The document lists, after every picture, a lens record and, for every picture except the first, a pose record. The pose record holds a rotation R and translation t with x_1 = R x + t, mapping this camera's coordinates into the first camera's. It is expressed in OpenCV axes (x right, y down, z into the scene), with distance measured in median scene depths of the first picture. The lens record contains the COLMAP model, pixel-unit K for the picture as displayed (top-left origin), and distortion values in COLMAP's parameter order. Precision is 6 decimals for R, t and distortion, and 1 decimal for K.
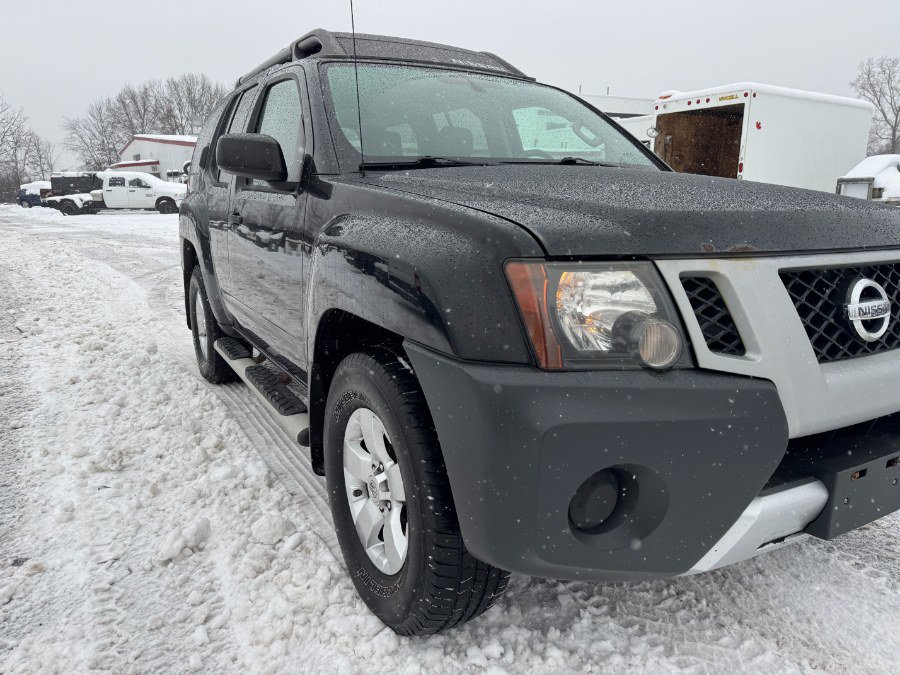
lens RADIAL K [[658.1, 0, 449.7], [0, 658.1, 336.4], [0, 0, 1]] dist [0.018676, -0.015506]
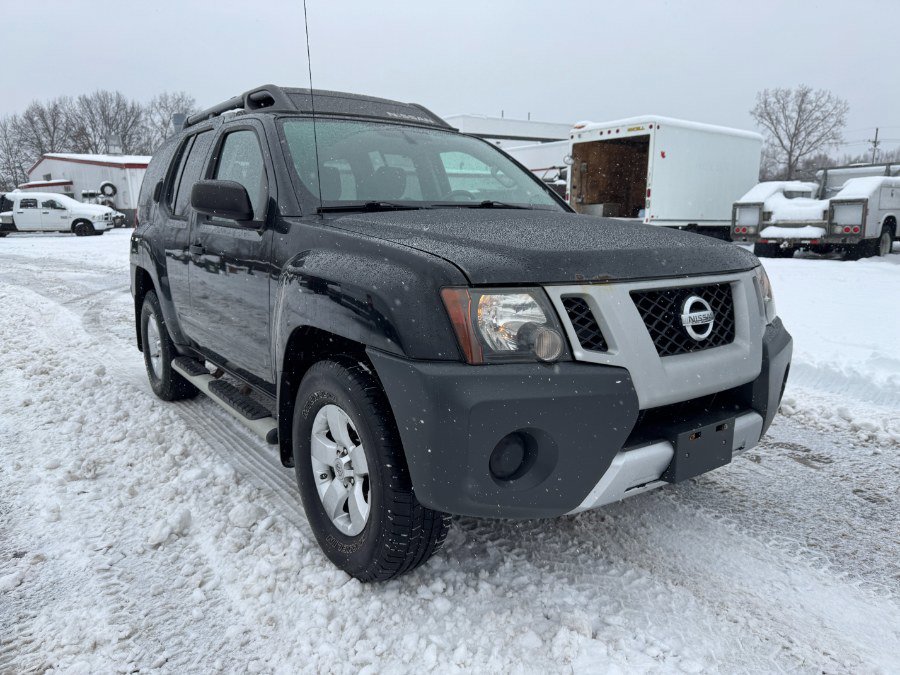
lens RADIAL K [[658.1, 0, 452.3], [0, 658.1, 332.7], [0, 0, 1]] dist [0.018676, -0.015506]
pose [[0.993786, -0.021525, 0.109209, -0.028791], [0.025291, 0.999128, -0.033220, 0.017147], [-0.108399, 0.035776, 0.993463, -0.243317]]
